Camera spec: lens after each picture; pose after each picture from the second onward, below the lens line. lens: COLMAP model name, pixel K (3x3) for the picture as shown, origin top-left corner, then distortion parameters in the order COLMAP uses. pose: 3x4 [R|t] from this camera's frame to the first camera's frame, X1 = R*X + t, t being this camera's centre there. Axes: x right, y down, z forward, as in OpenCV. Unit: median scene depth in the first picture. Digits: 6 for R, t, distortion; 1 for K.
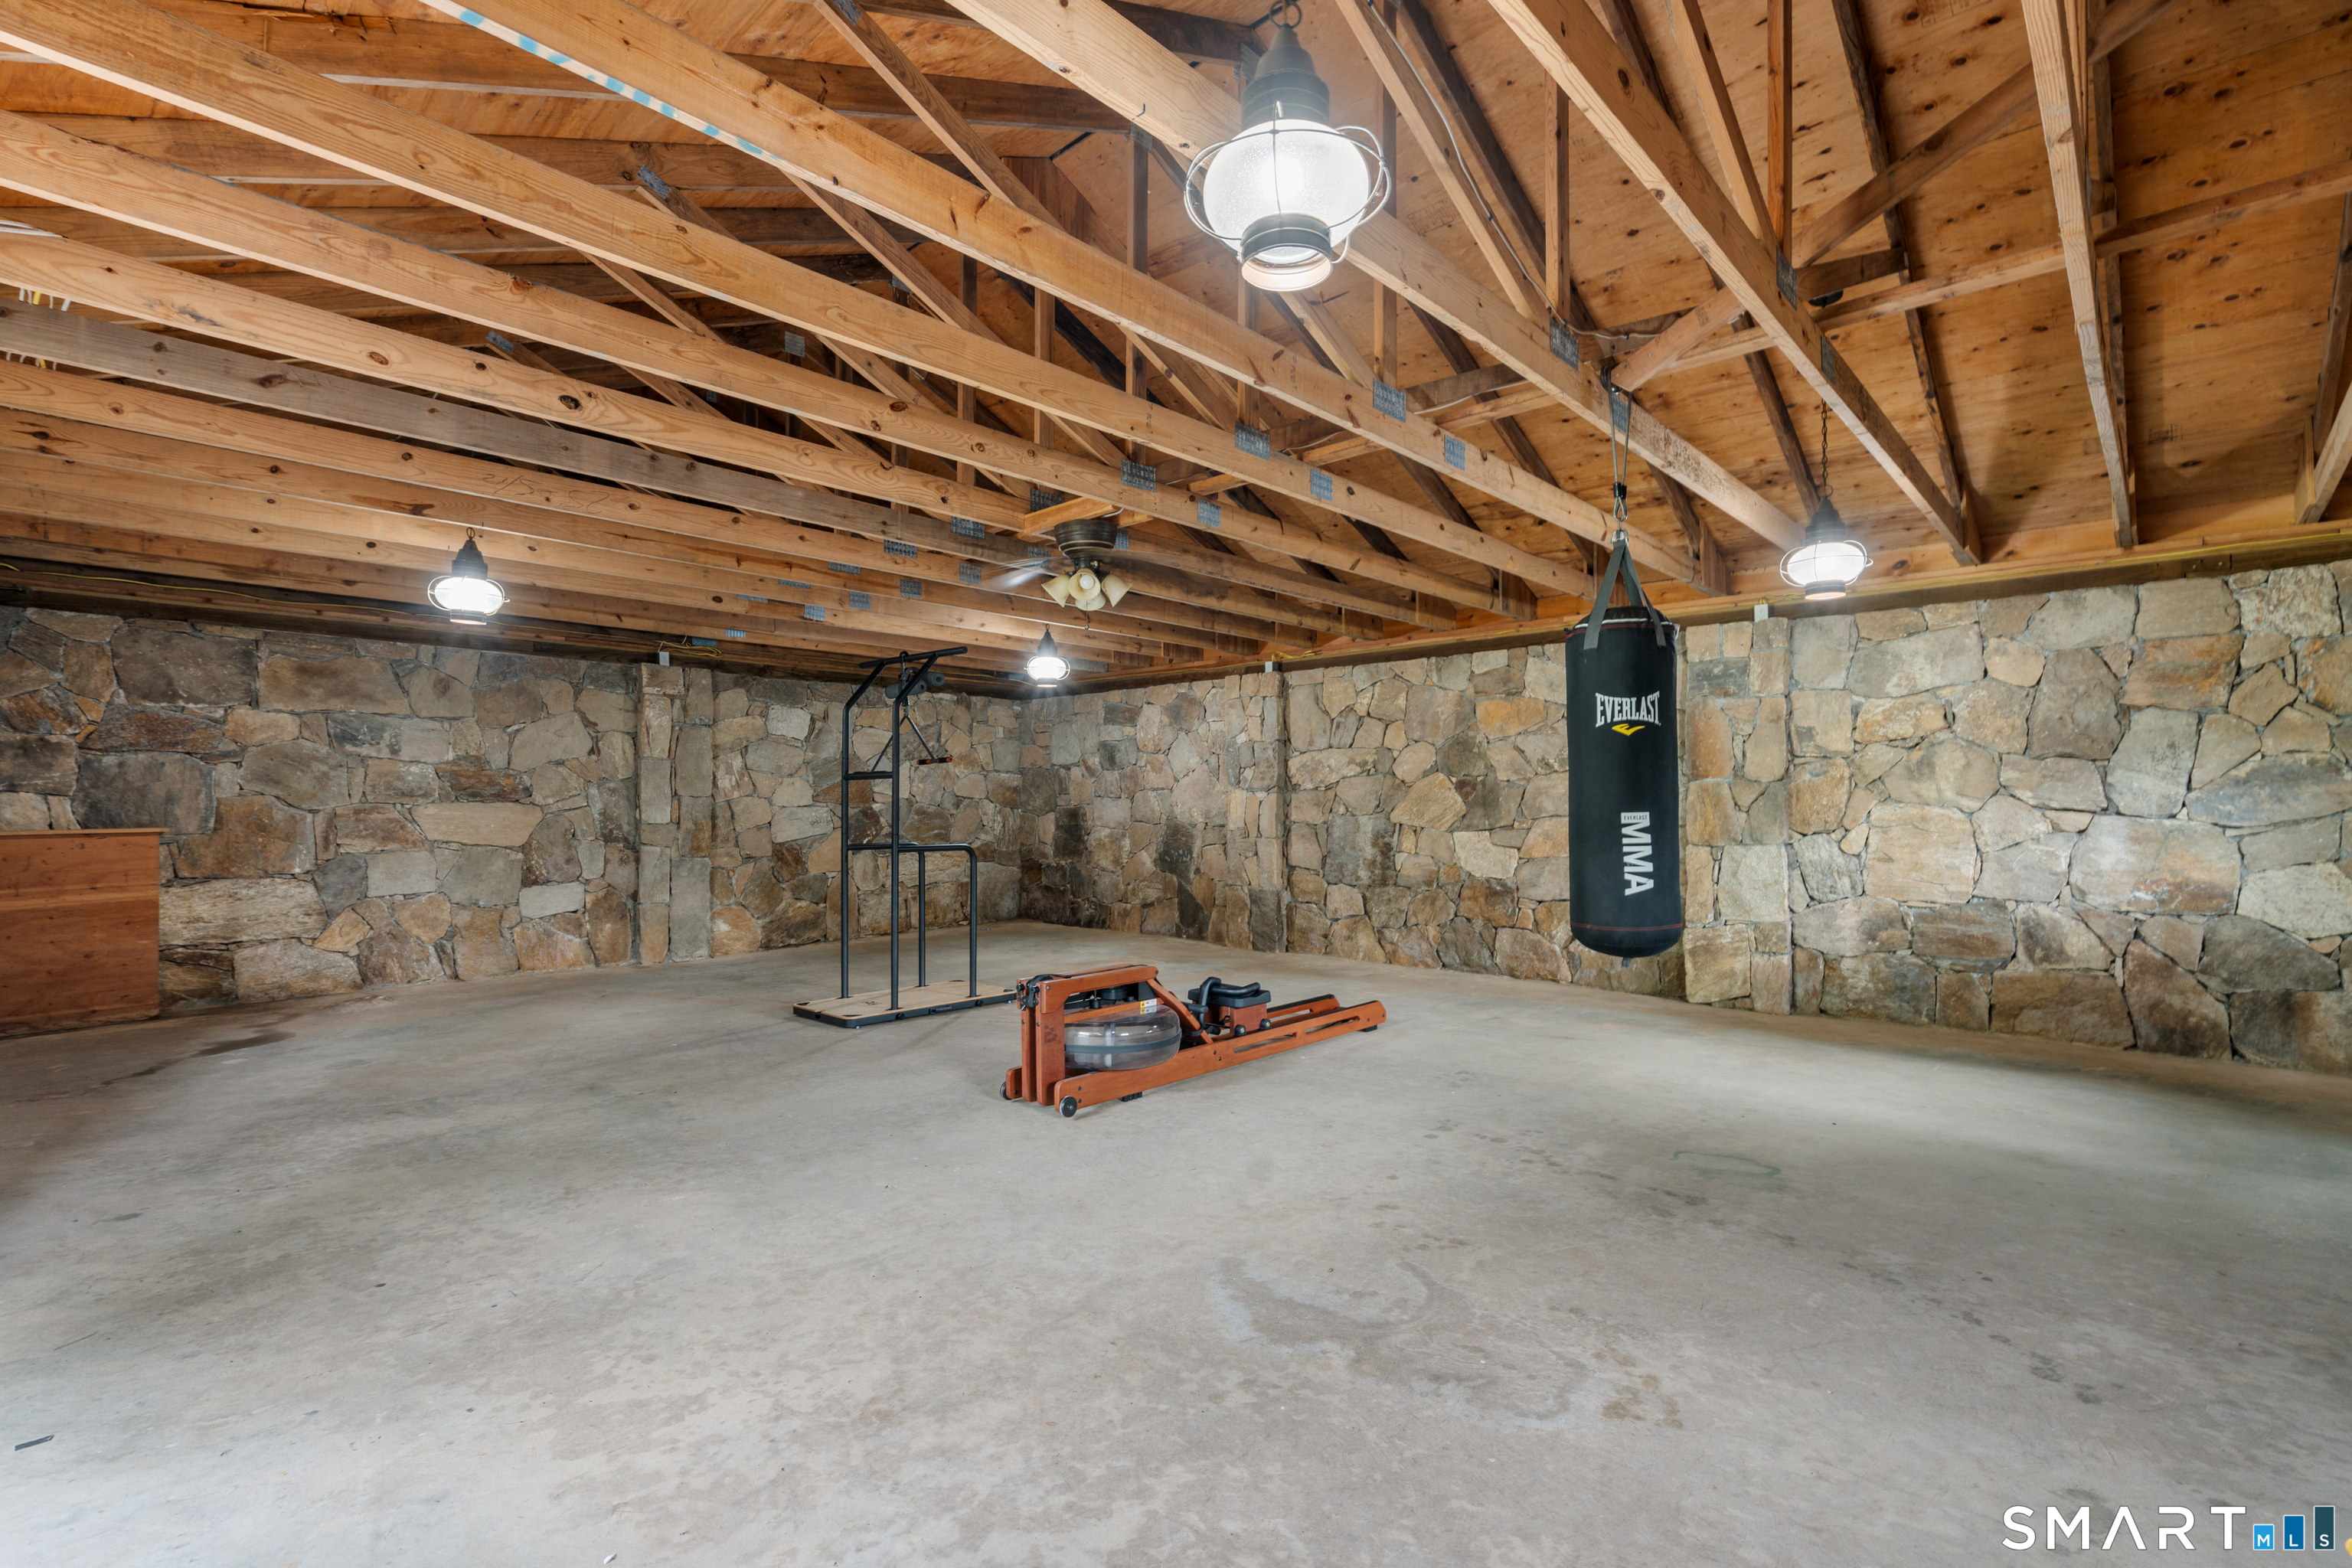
lens RADIAL K [[1075.5, 0, 1183.5], [0, 1075.5, 789.3], [0, 0, 1]] dist [-0.002005, 0.000015]
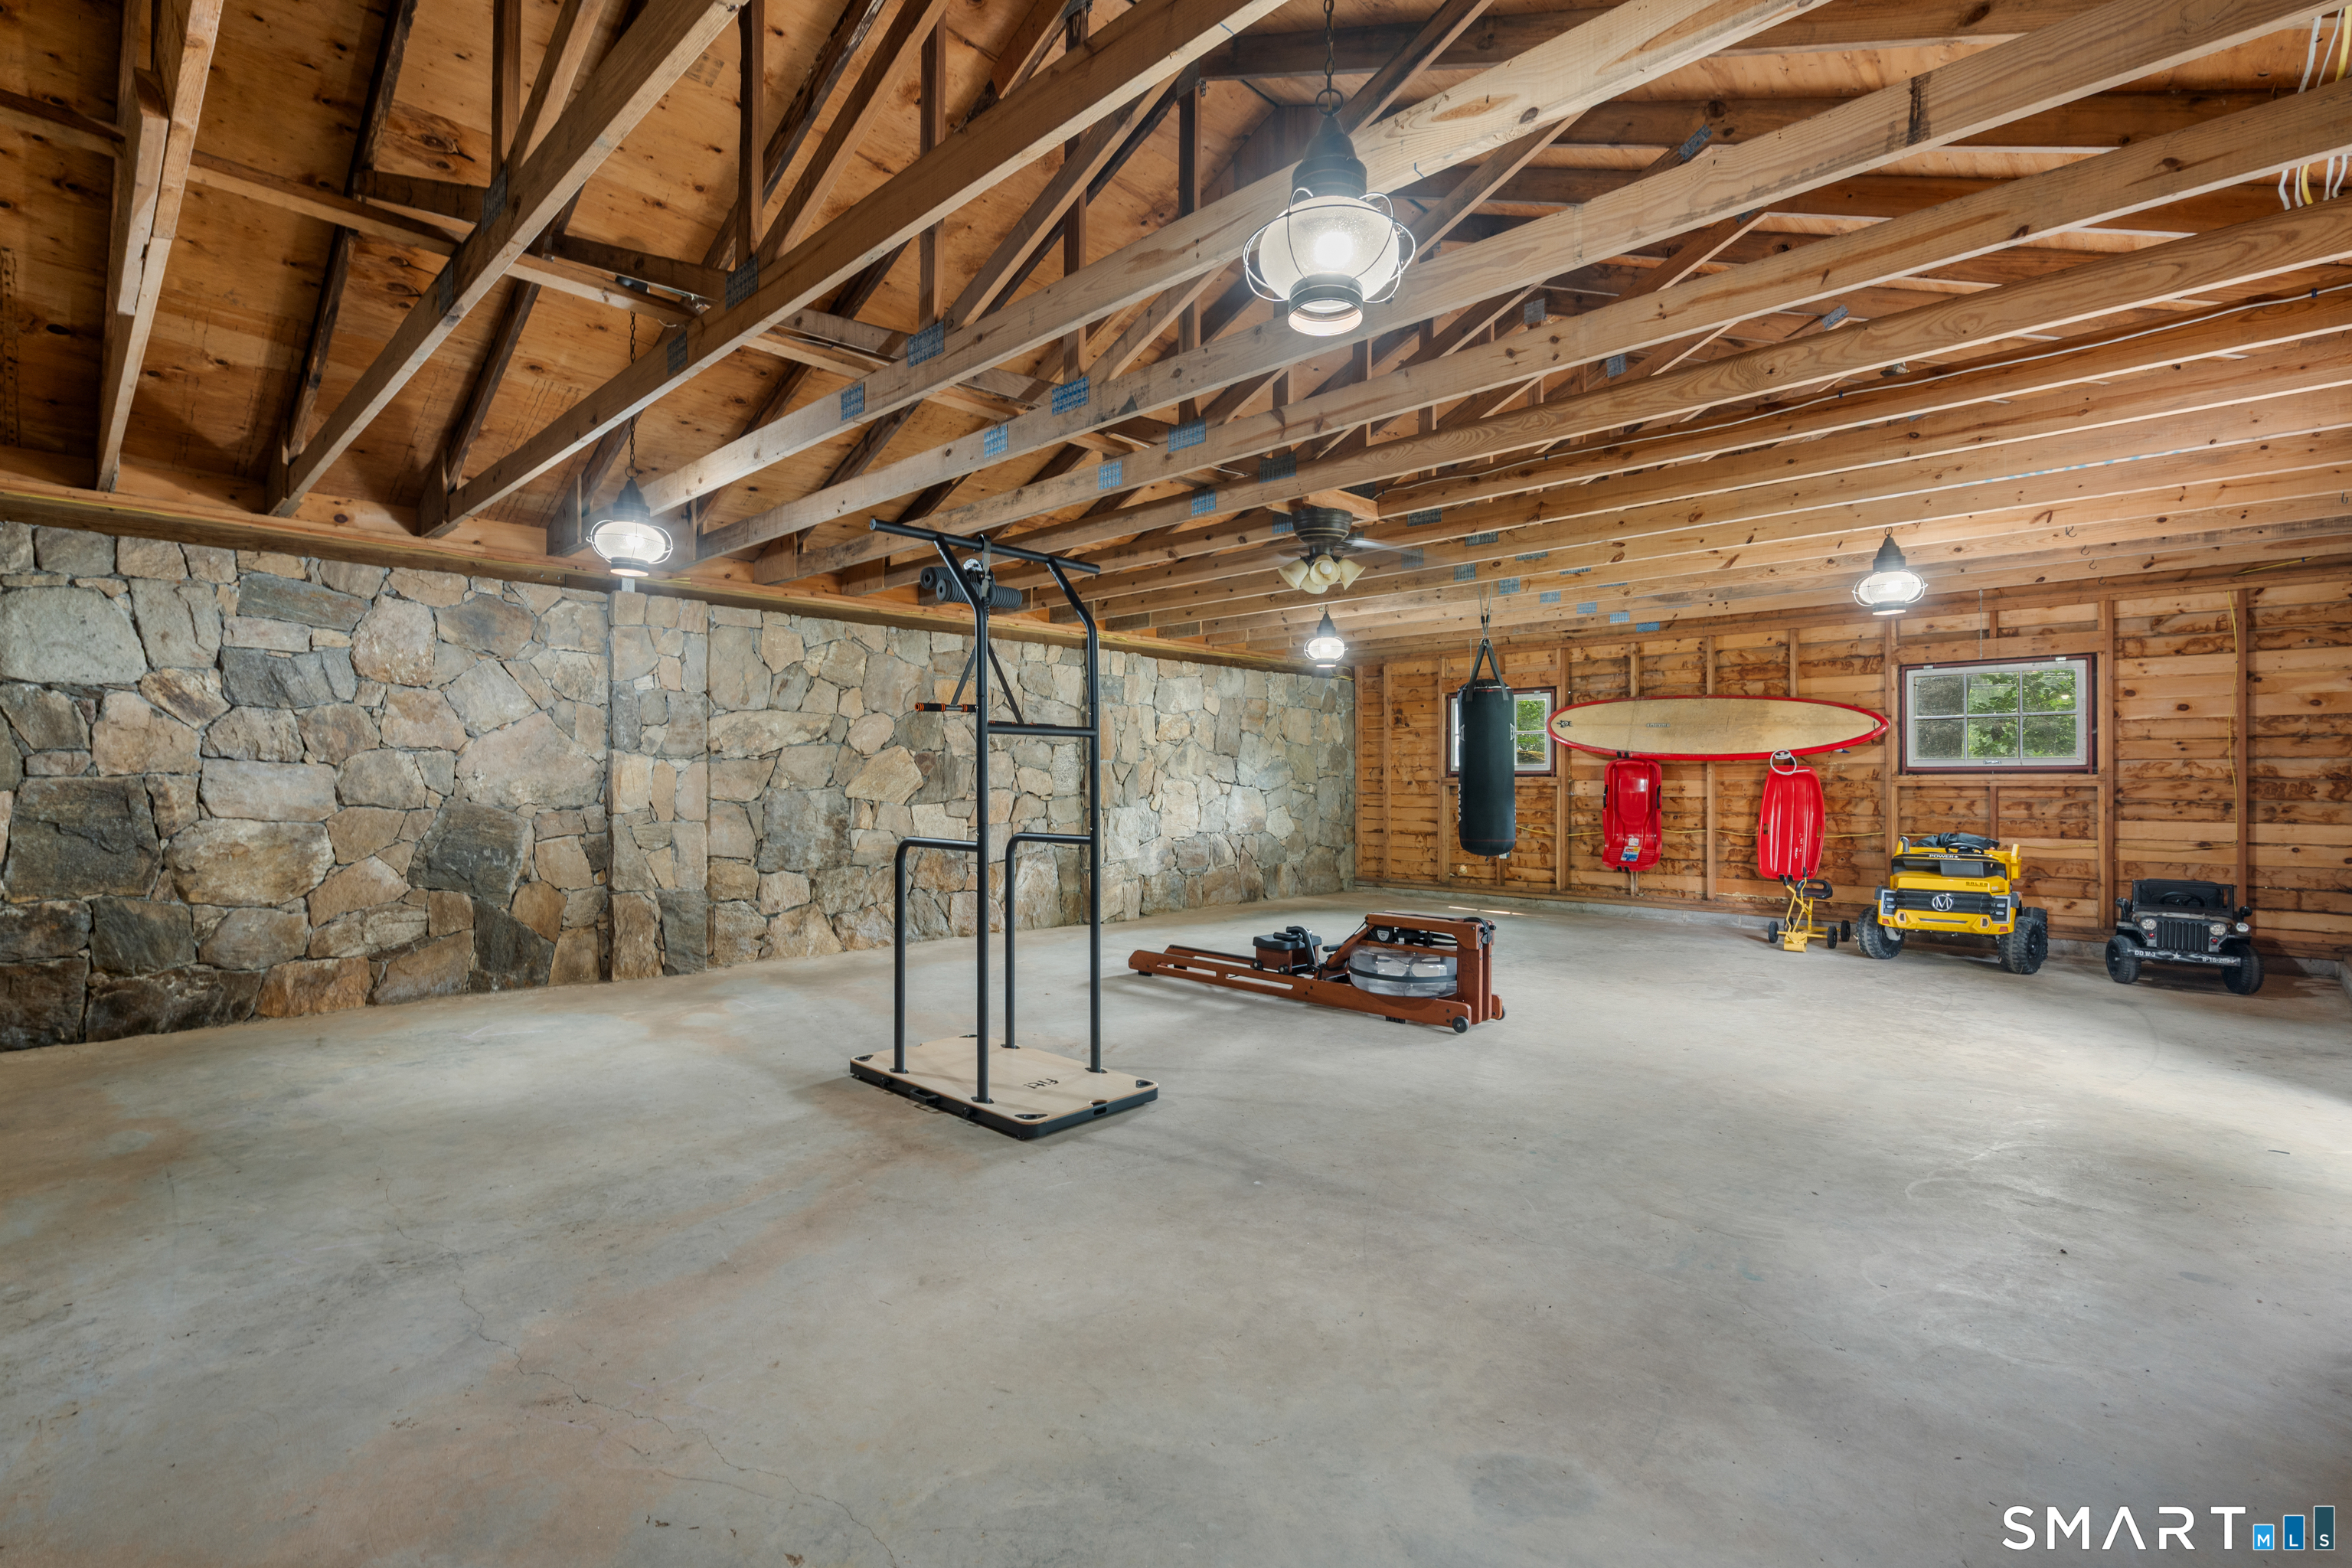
lens RADIAL K [[1075.5, 0, 1183.8], [0, 1075.5, 782.7], [0, 0, 1]] dist [-0.002005, 0.000015]
pose [[0.019098, -0.000642, 0.999817, -0.707451], [-0.017522, 0.999846, 0.000976, 0.012268], [-0.999664, -0.017538, 0.019084, 0.685214]]
